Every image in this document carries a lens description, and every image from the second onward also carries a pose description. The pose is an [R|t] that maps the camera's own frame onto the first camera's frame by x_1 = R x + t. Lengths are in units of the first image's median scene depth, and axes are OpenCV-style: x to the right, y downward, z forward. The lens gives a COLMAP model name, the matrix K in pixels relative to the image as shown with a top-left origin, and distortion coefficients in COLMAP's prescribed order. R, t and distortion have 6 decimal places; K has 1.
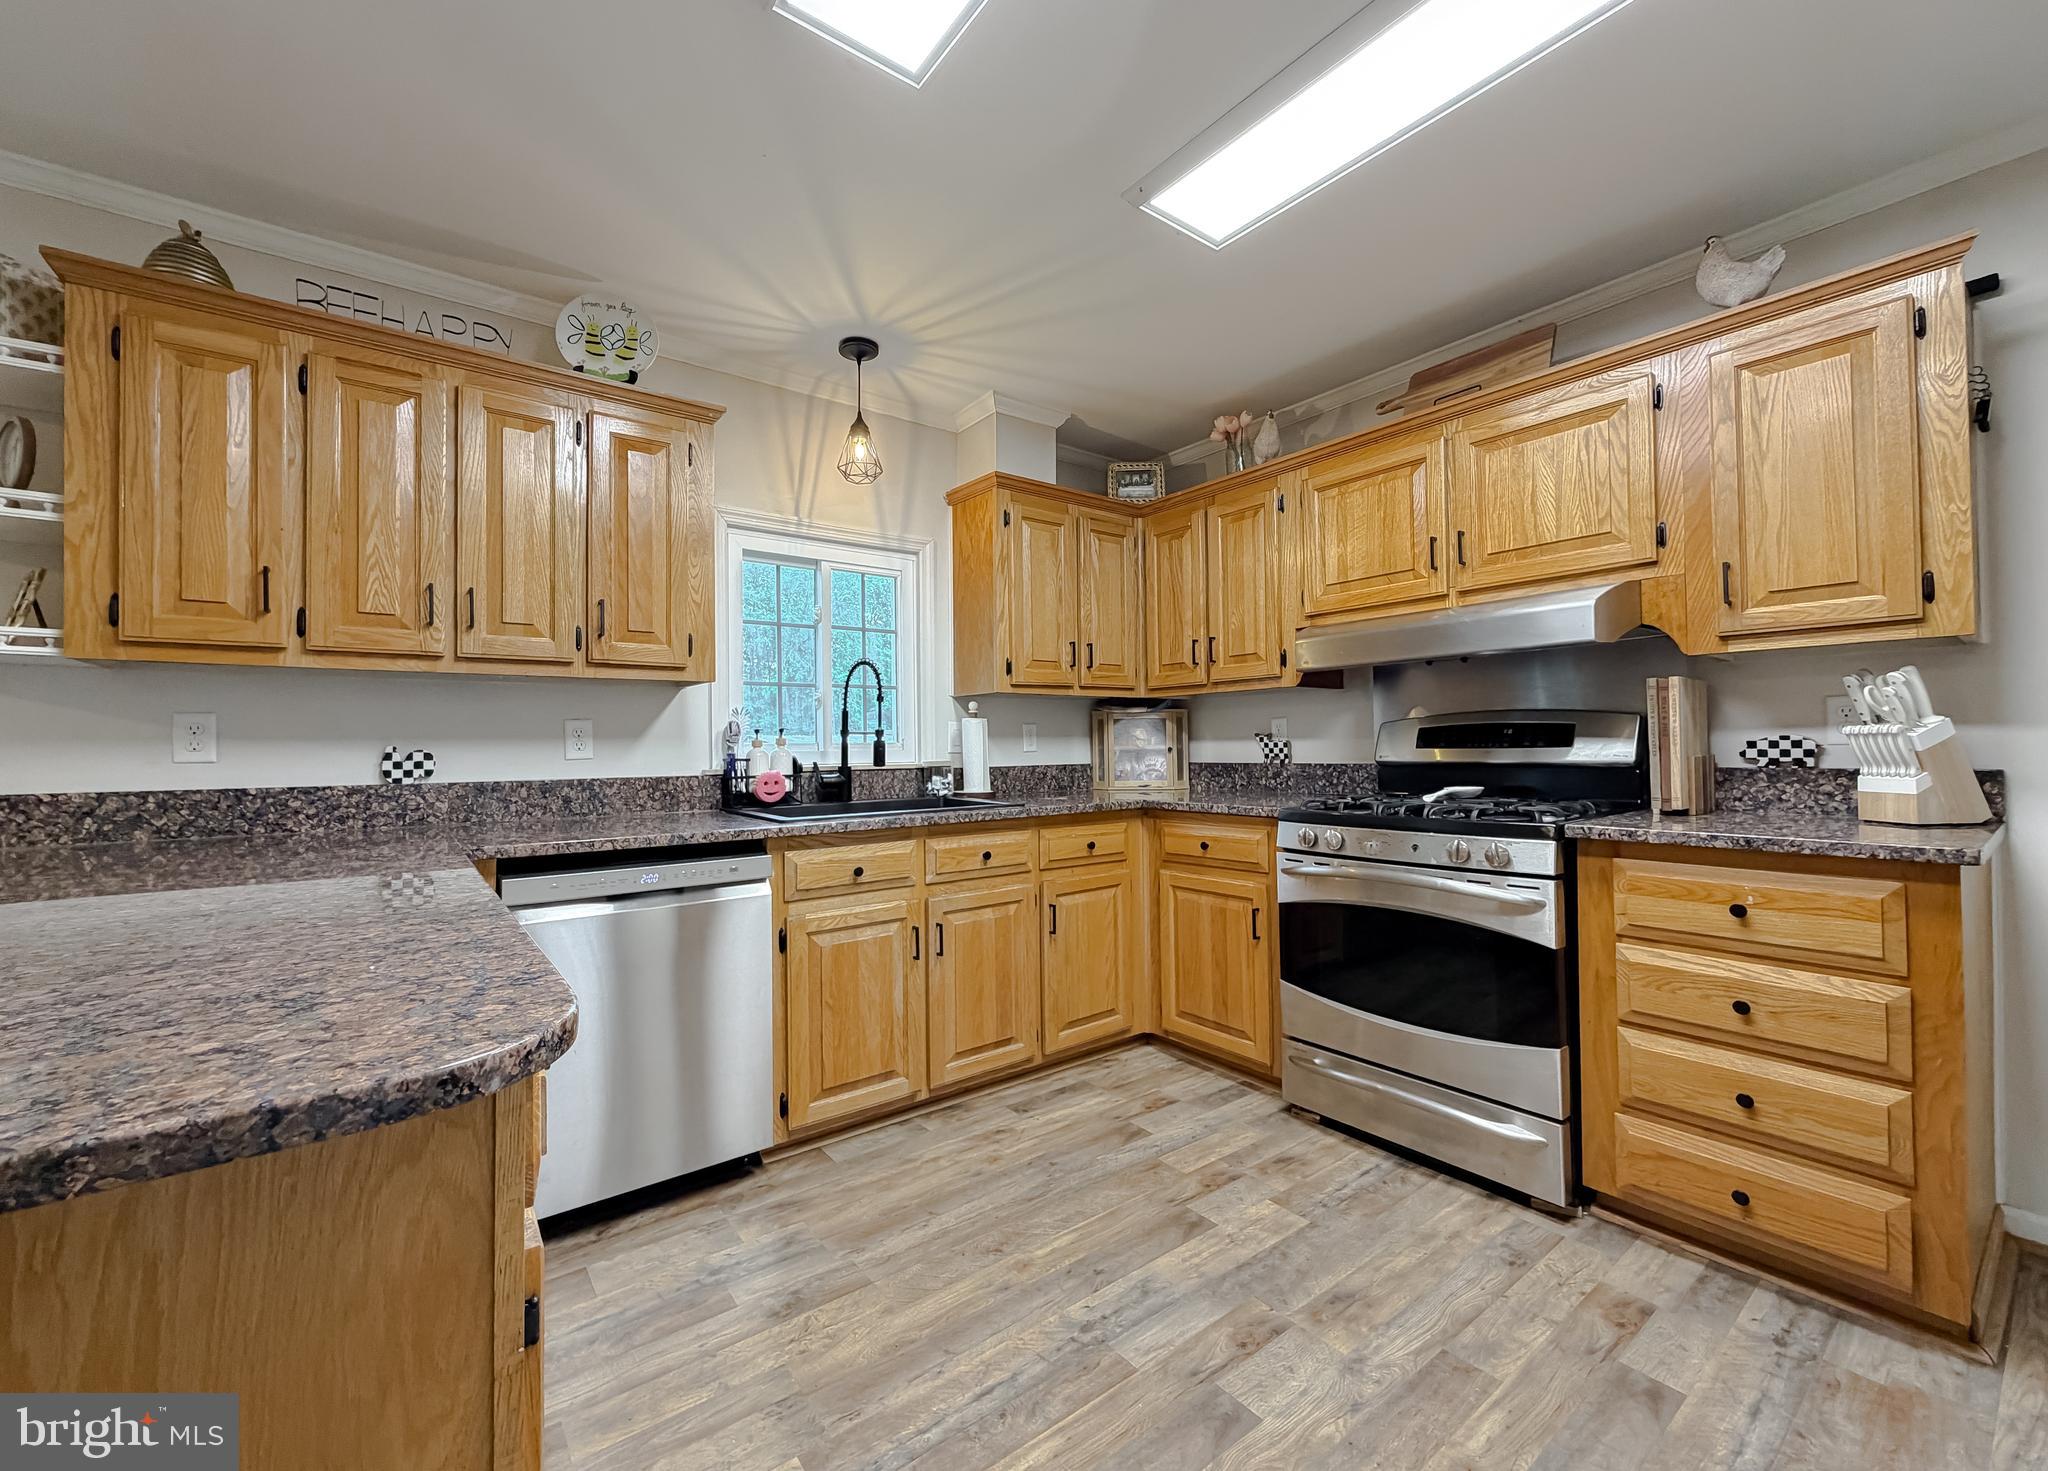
lens RADIAL K [[830.2, 0, 1025.8], [0, 830.2, 732.9], [0, 0, 1]] dist [-0.001552, 0.000373]
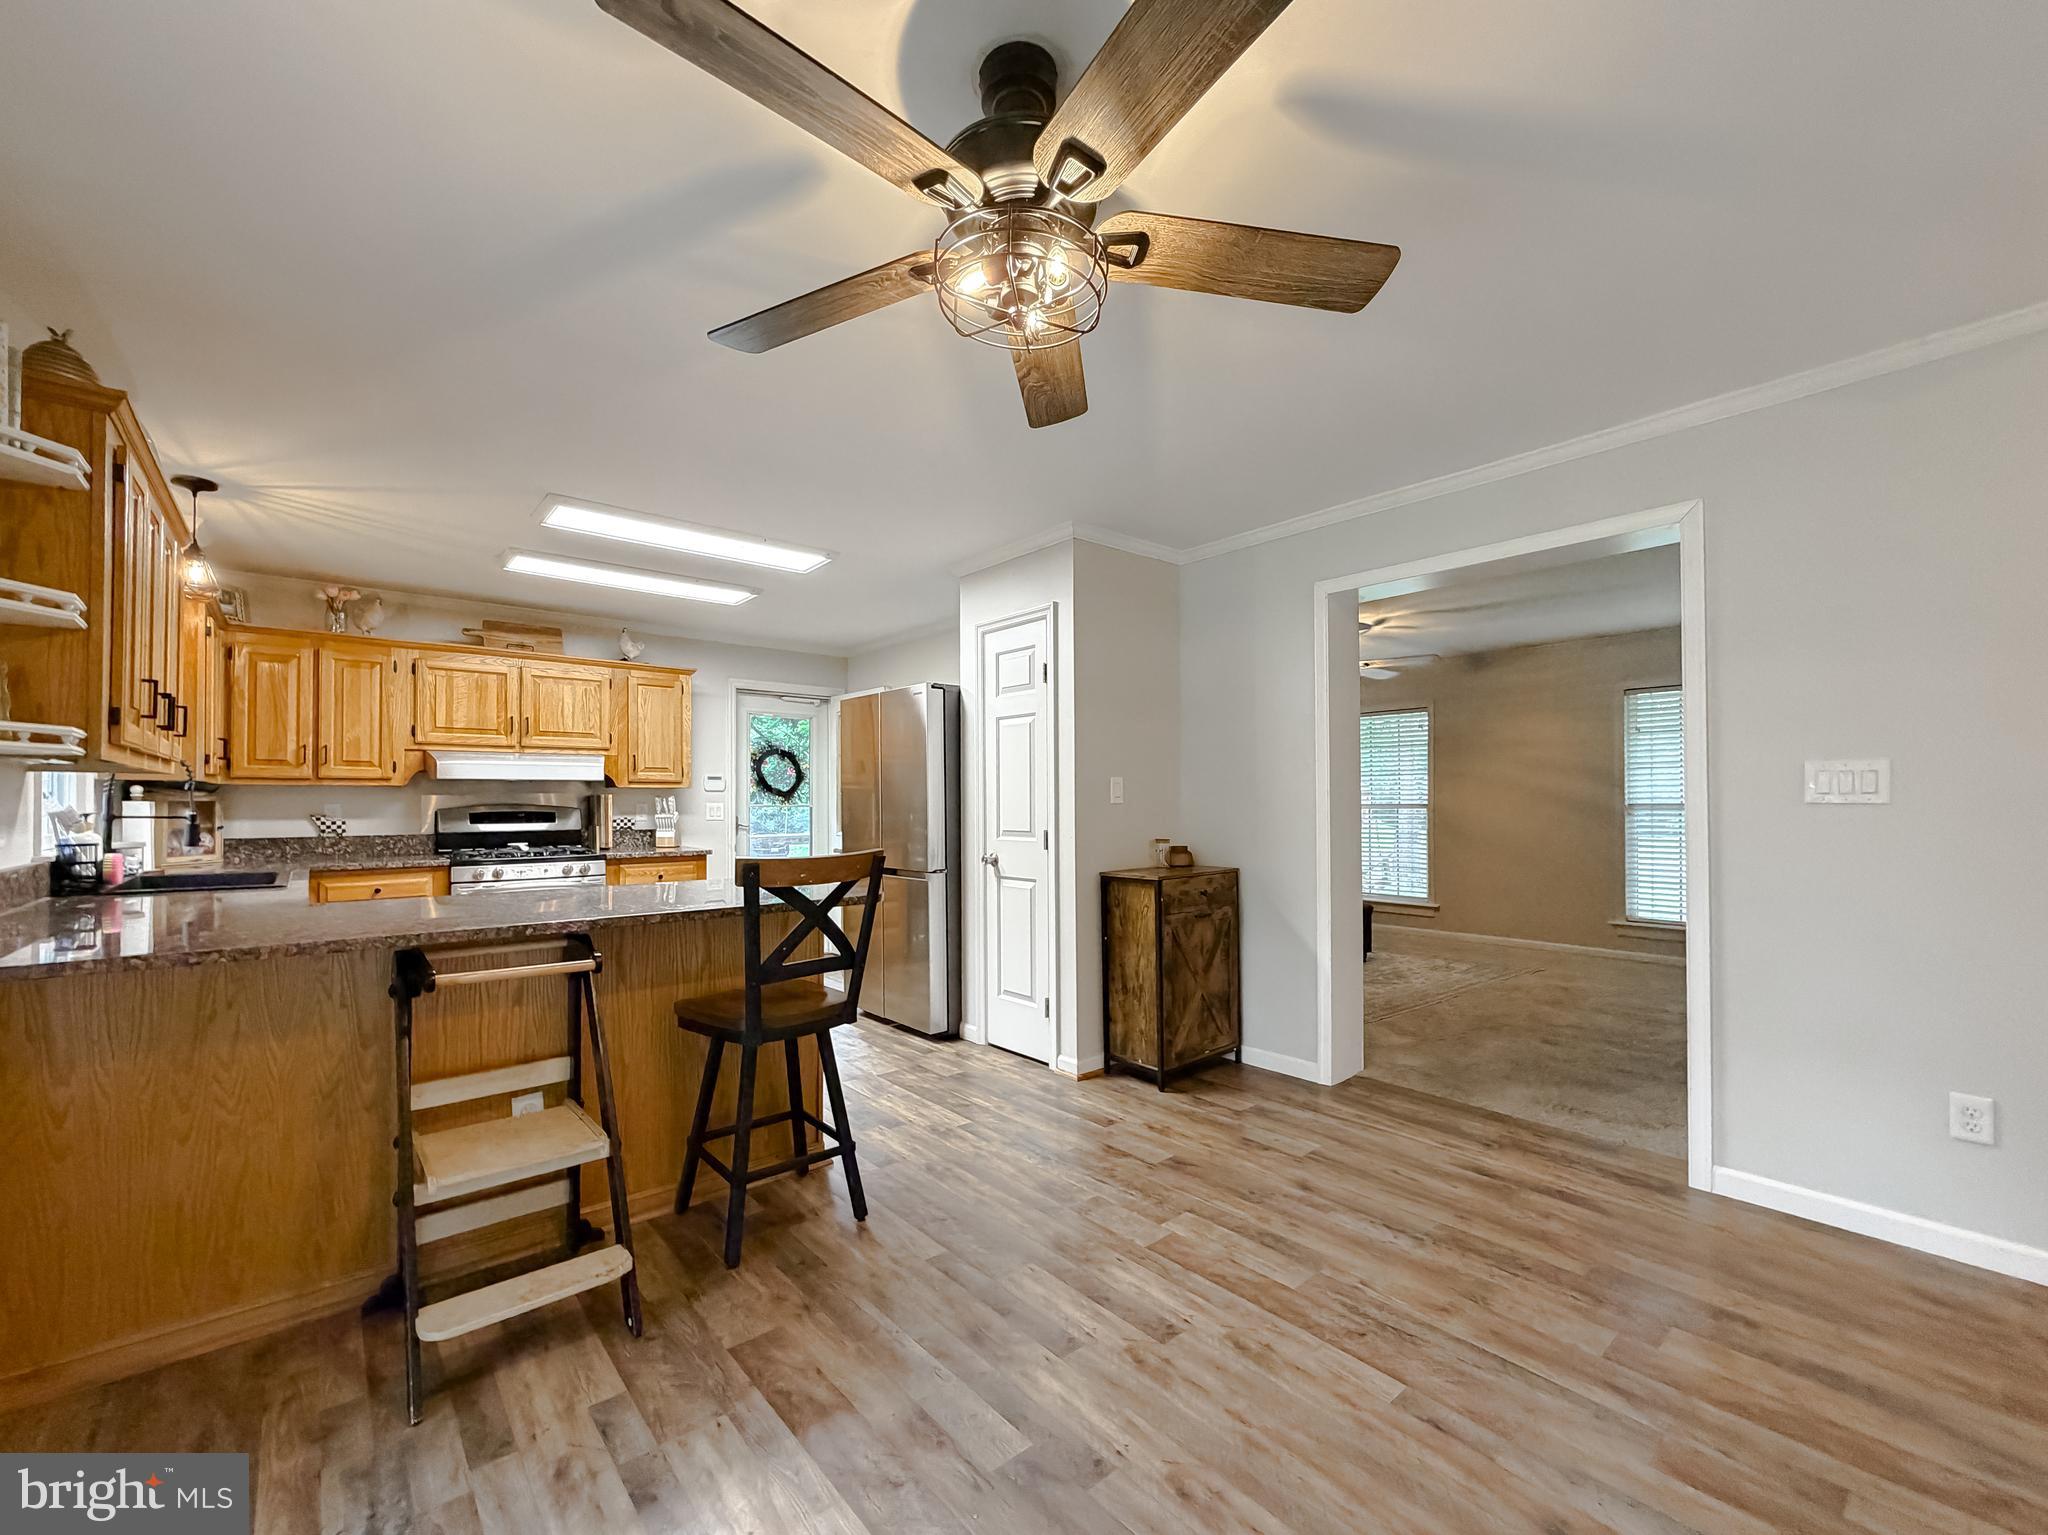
lens RADIAL K [[823.8, 0, 1007.8], [0, 823.8, 794.4], [0, 0, 1]] dist [0.002135, 0.000680]
pose [[-0.038277, 0.026473, 0.998916, -1.607505], [-0.013098, 0.999550, -0.026992, -0.016122], [-0.999181, -0.014117, -0.037913, -0.106439]]
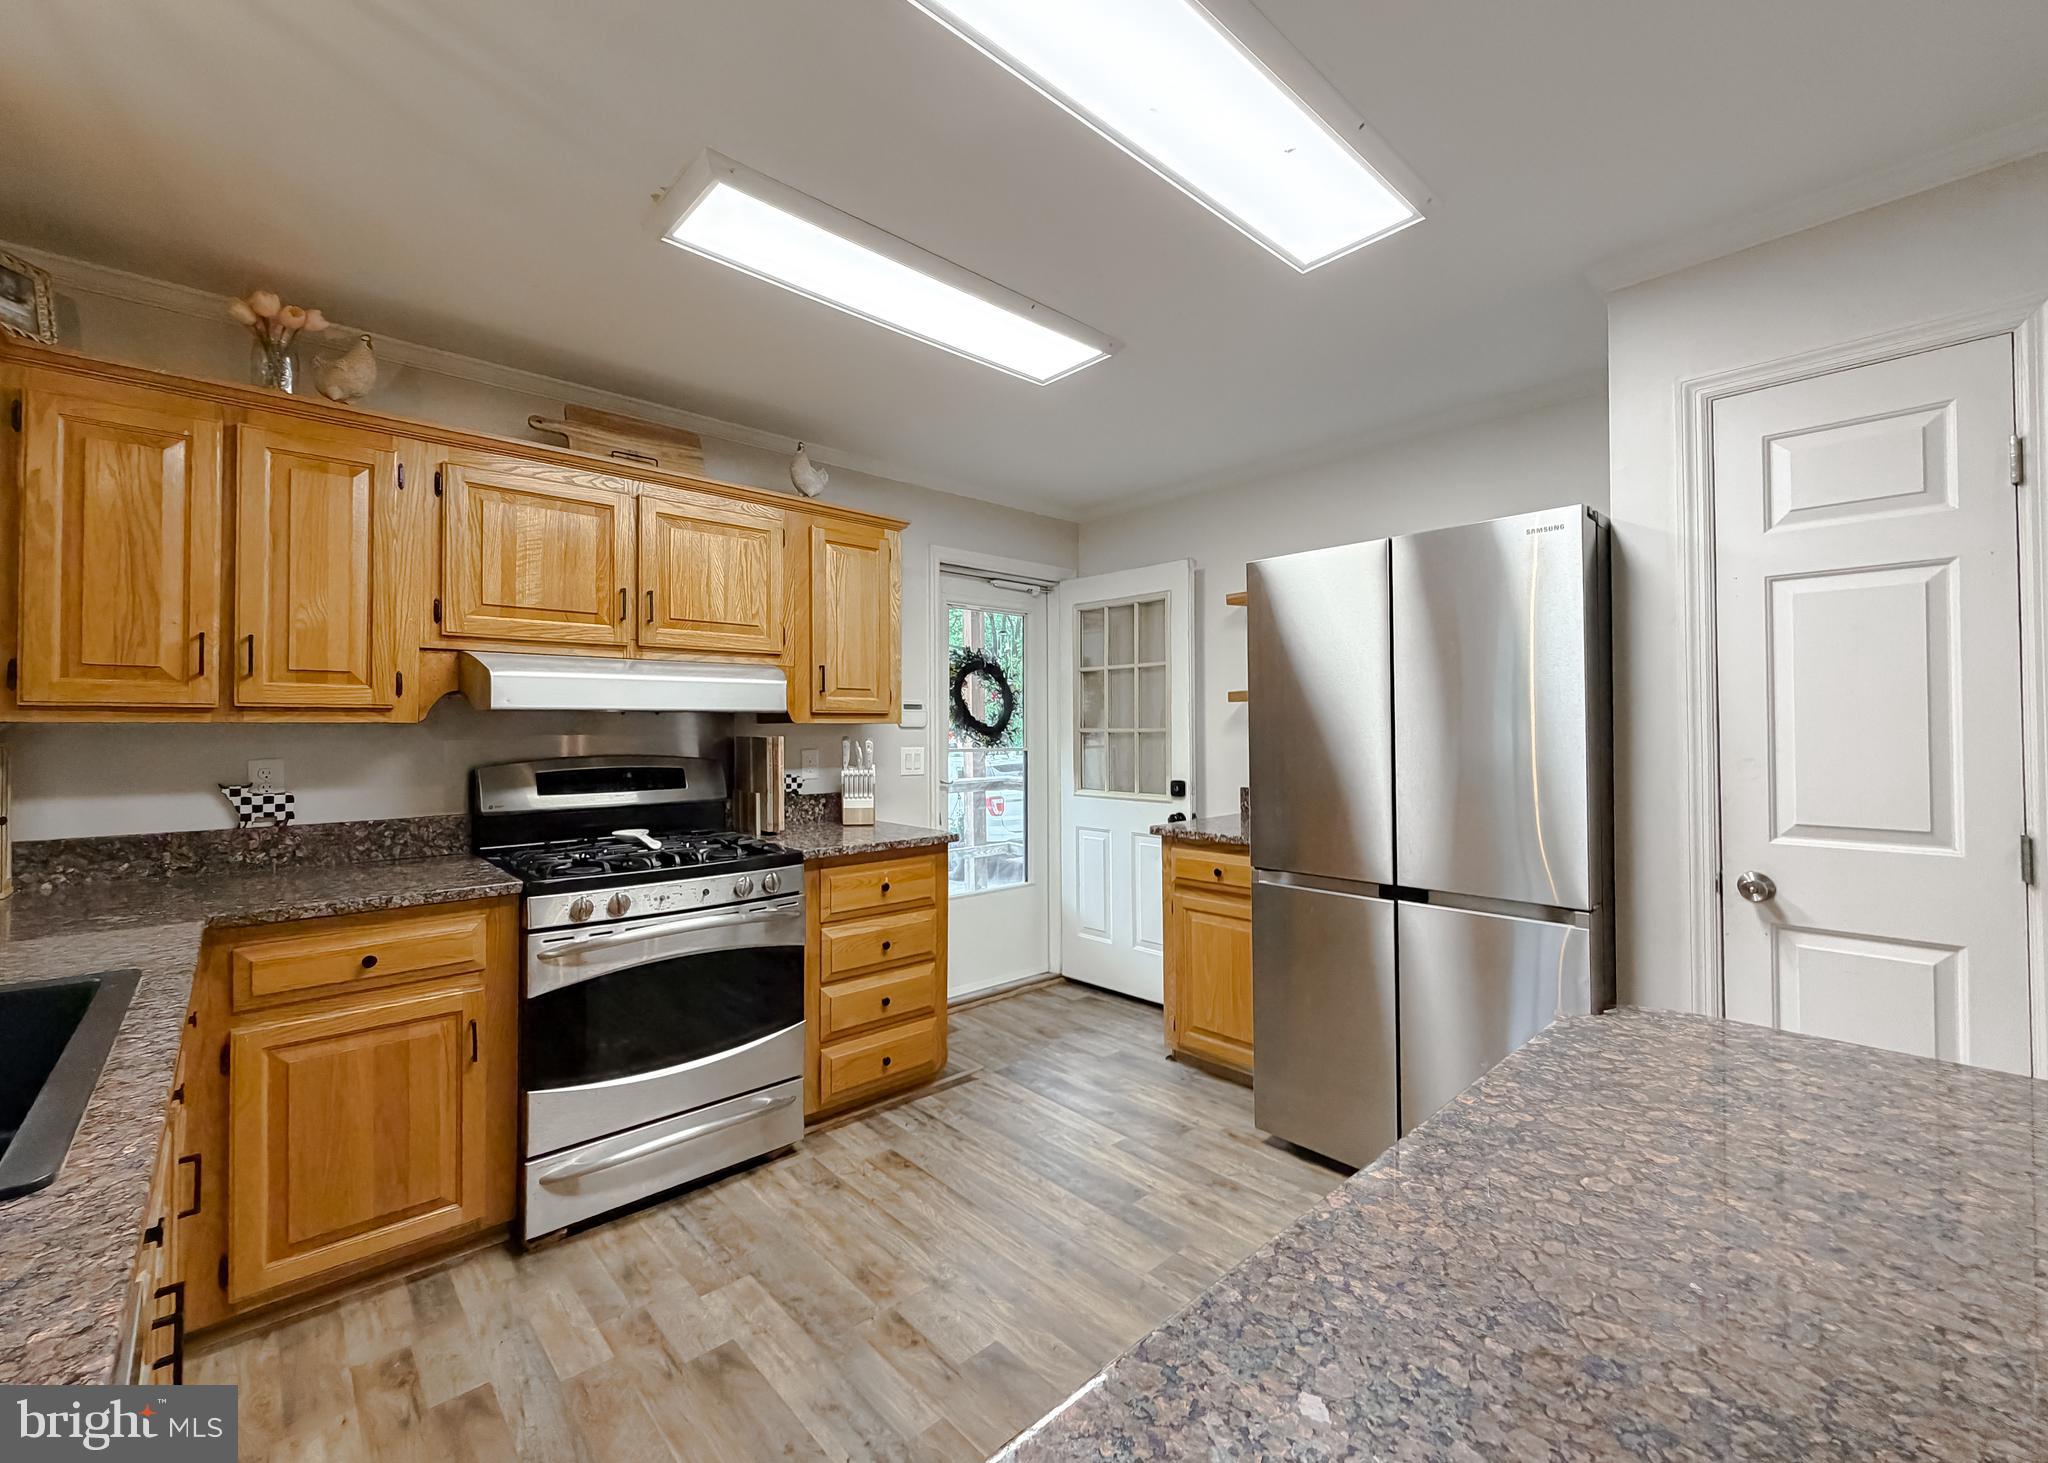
lens RADIAL K [[830.2, 0, 1011.2], [0, 830.2, 718.6], [0, 0, 1]] dist [-0.001552, 0.000373]
pose [[-0.080540, 0.029272, 0.996321, -0.602411], [-0.012404, 0.999462, -0.030367, -0.055306], [-0.996674, -0.014804, -0.080134, 0.648995]]
